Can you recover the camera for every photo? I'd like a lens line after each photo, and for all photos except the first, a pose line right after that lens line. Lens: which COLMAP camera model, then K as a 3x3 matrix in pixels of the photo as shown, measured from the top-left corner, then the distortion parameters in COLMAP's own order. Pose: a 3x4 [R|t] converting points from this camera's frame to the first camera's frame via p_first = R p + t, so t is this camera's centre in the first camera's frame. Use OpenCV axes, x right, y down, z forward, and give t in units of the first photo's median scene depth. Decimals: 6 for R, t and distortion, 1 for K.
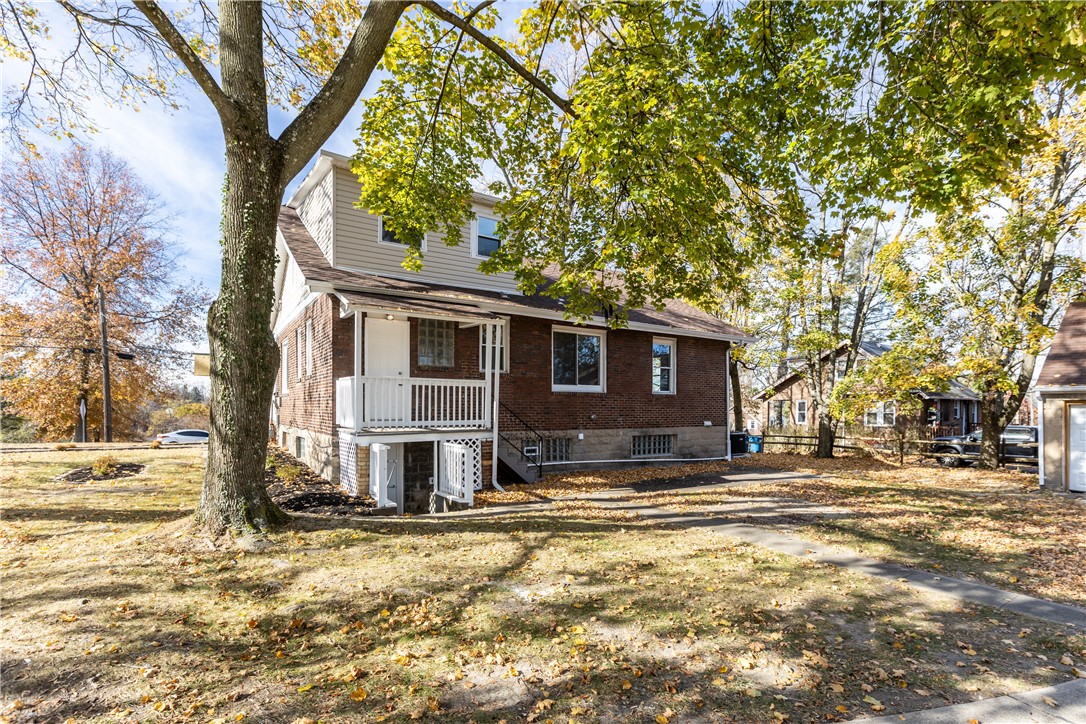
lens RADIAL K [[508.9, 0, 541.6], [0, 508.9, 410.6], [0, 0, 1]] dist [-0.001221, -0.000345]
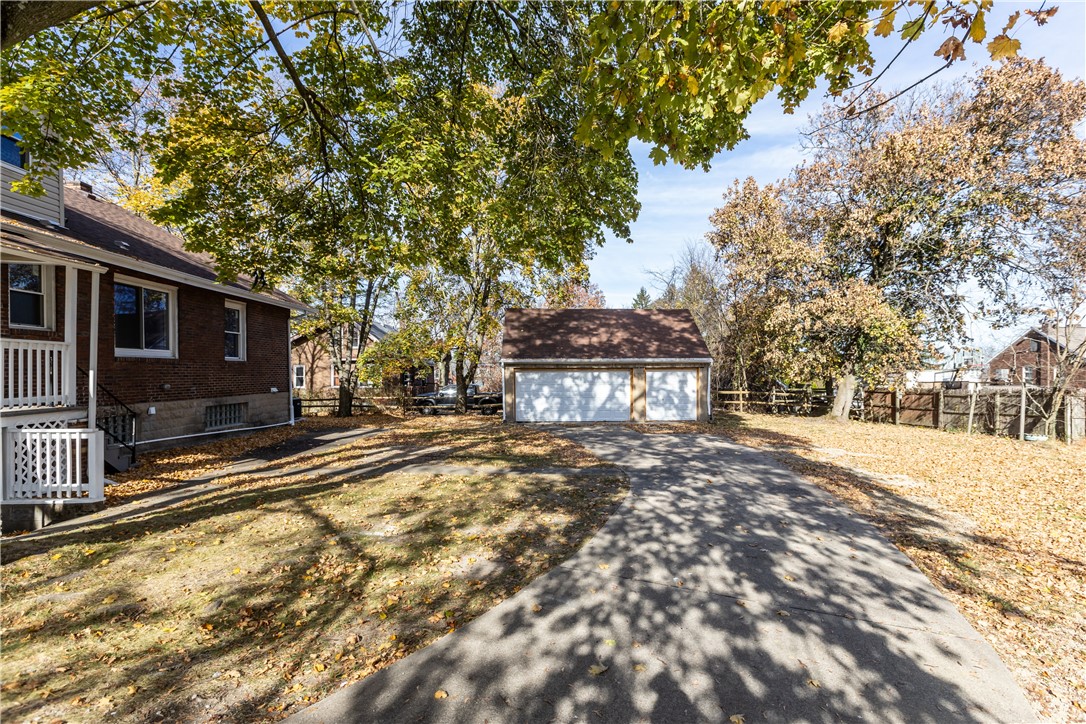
lens RADIAL K [[508.9, 0, 542.5], [0, 508.9, 366.3], [0, 0, 1]] dist [-0.001221, -0.000345]
pose [[0.548938, 0.002042, 0.835860, -0.565259], [0.011992, 0.999875, -0.010318, -0.012013], [-0.835777, 0.015688, 0.548845, 0.008583]]
